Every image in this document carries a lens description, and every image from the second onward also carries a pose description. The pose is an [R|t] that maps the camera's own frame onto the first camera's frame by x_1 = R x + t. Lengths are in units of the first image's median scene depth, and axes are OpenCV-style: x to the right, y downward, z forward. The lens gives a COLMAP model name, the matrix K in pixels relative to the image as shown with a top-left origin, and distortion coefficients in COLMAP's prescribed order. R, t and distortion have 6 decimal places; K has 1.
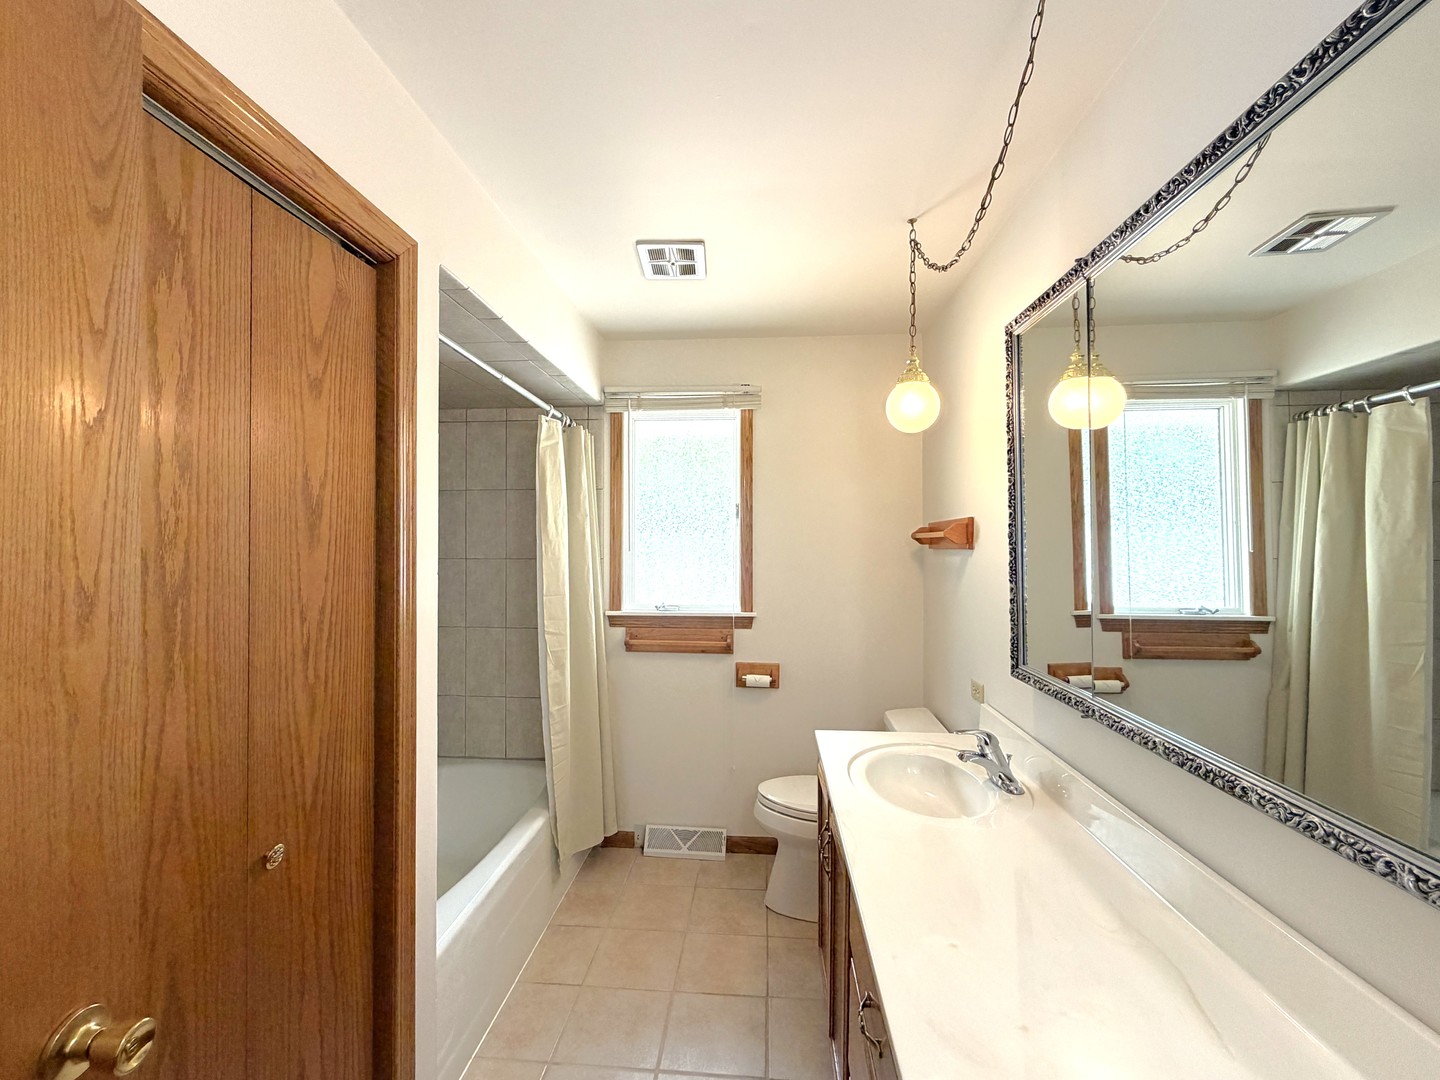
lens RADIAL K [[573.8, 0, 715.8], [0, 573.8, 540.9], [0, 0, 1]] dist [-0.000087, 0.000203]
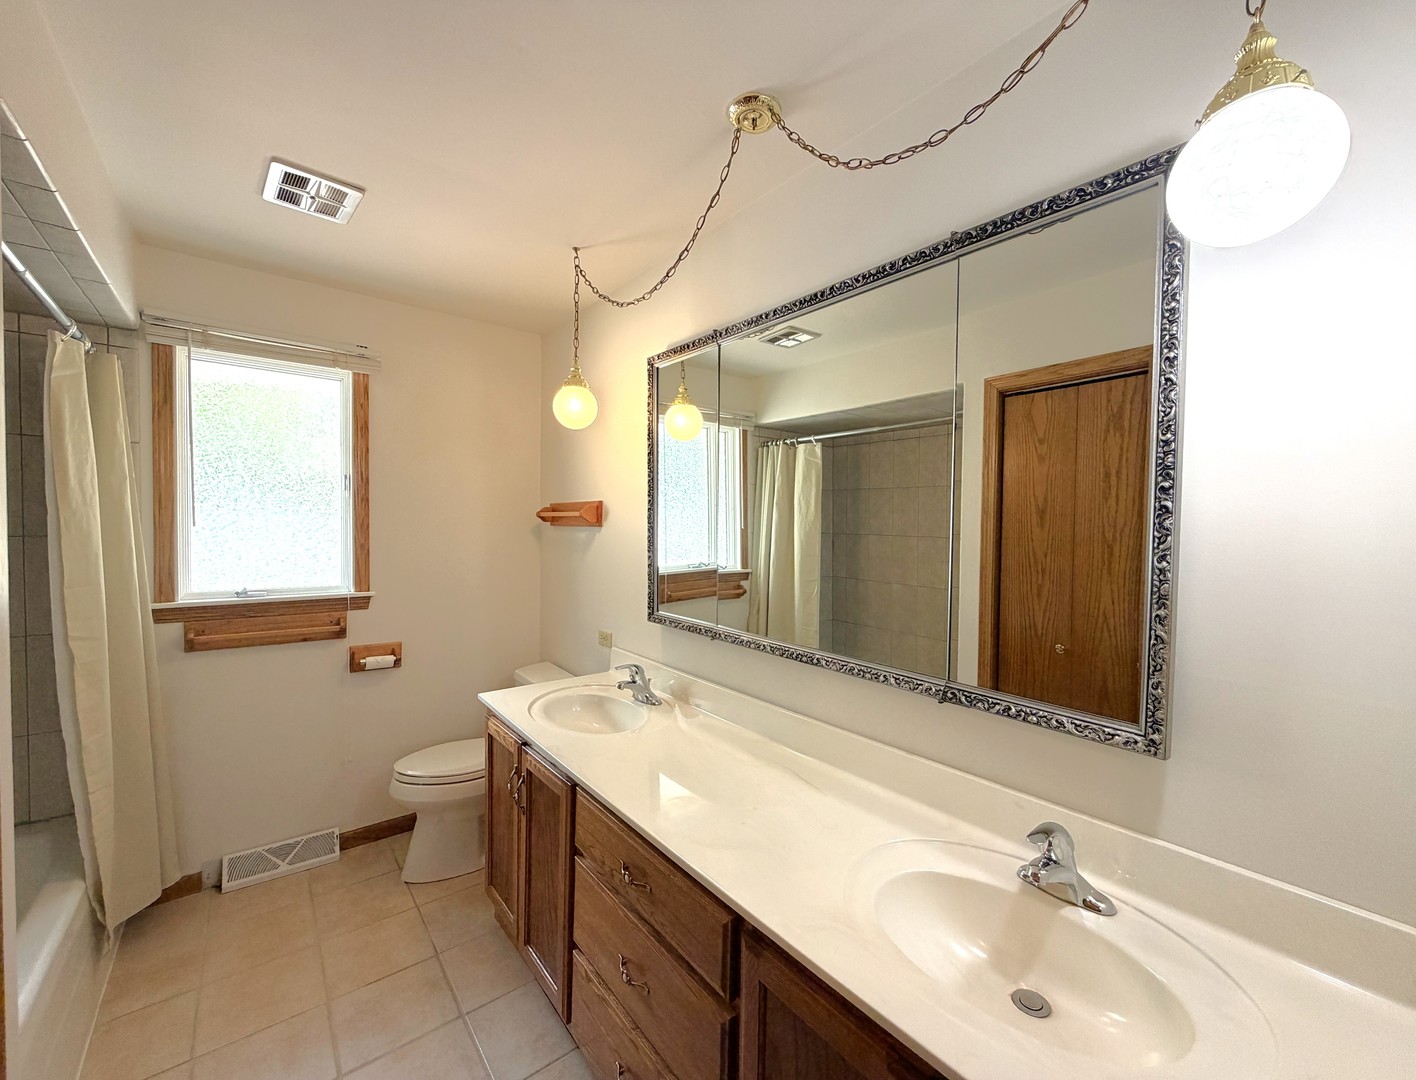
lens RADIAL K [[563.8, 0, 654.2], [0, 563.8, 537.4], [0, 0, 1]] dist [-0.000847, -0.000027]
pose [[0.760733, -0.008891, 0.649004, -0.246528], [-0.016451, 0.999321, 0.032973, -0.003543], [-0.648856, -0.035761, 0.760070, -0.006981]]
